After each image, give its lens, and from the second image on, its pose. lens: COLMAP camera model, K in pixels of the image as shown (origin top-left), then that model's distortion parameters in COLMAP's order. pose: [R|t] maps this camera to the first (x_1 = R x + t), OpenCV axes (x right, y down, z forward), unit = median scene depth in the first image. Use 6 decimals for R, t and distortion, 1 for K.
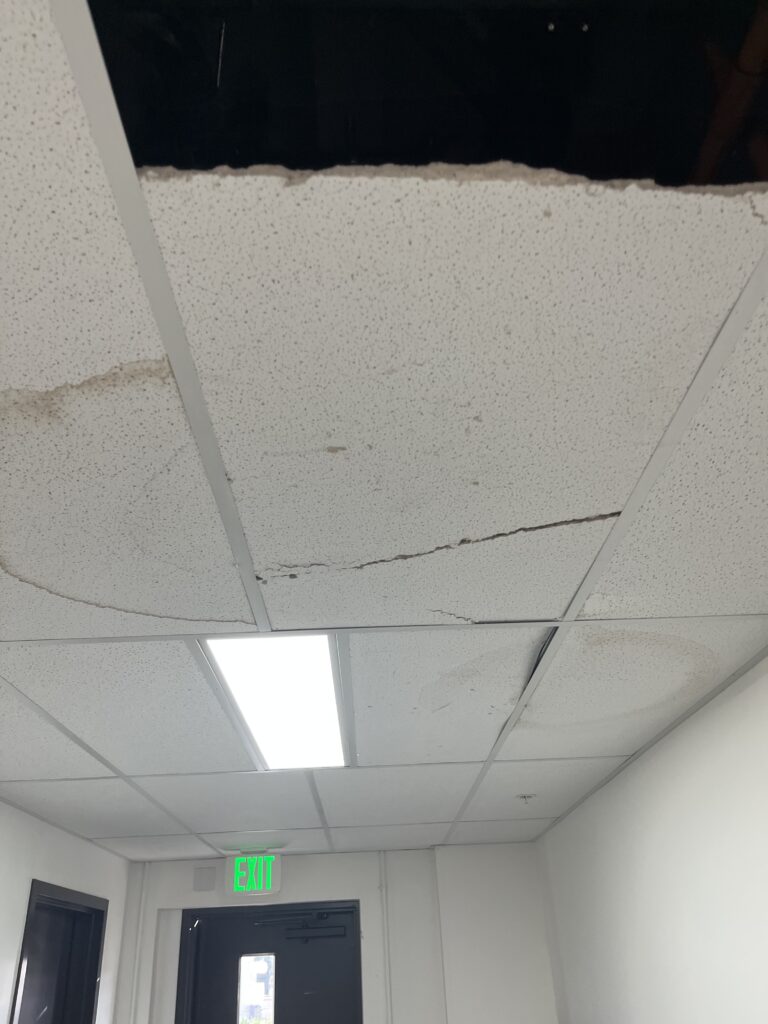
lens RADIAL K [[850.1, 0, 349.0], [0, 850.1, 511.1], [0, 0, 1]] dist [0.156581, -0.192623]
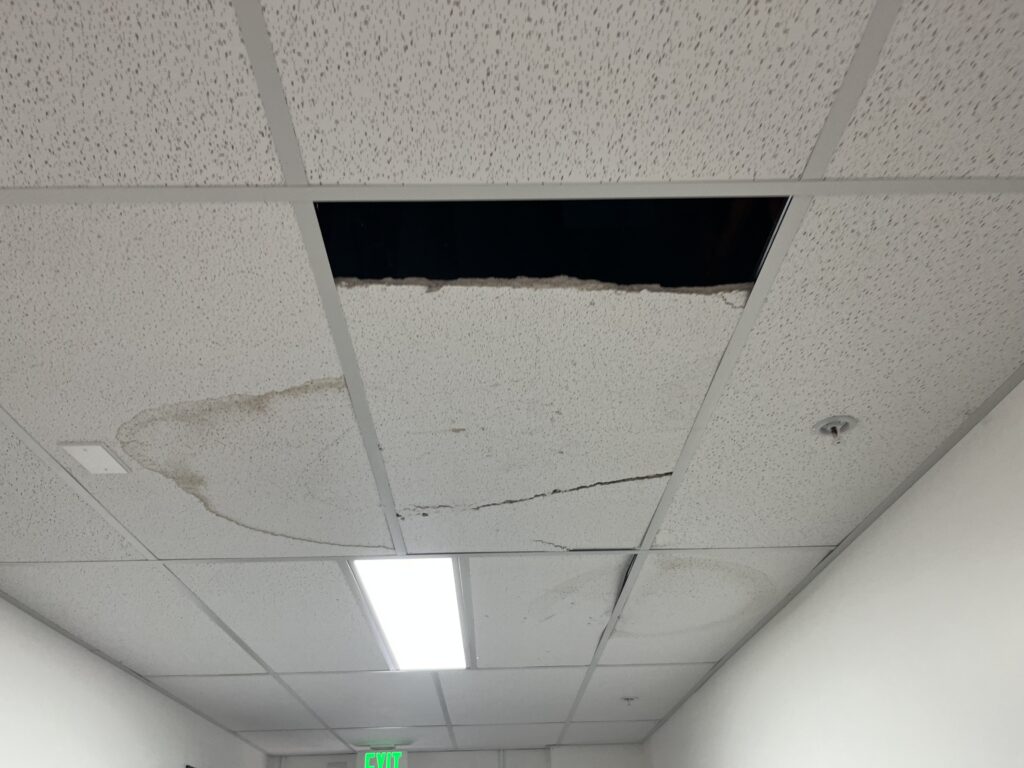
lens RADIAL K [[850.1, 0, 512.0], [0, 850.1, 384.0], [0, 0, 1]] dist [0.156581, -0.192623]
pose [[0.999208, 0.027251, 0.029006, 0.027883], [-0.026163, 0.998963, -0.037262, -0.091868], [-0.029991, 0.036473, 0.998885, -0.372758]]
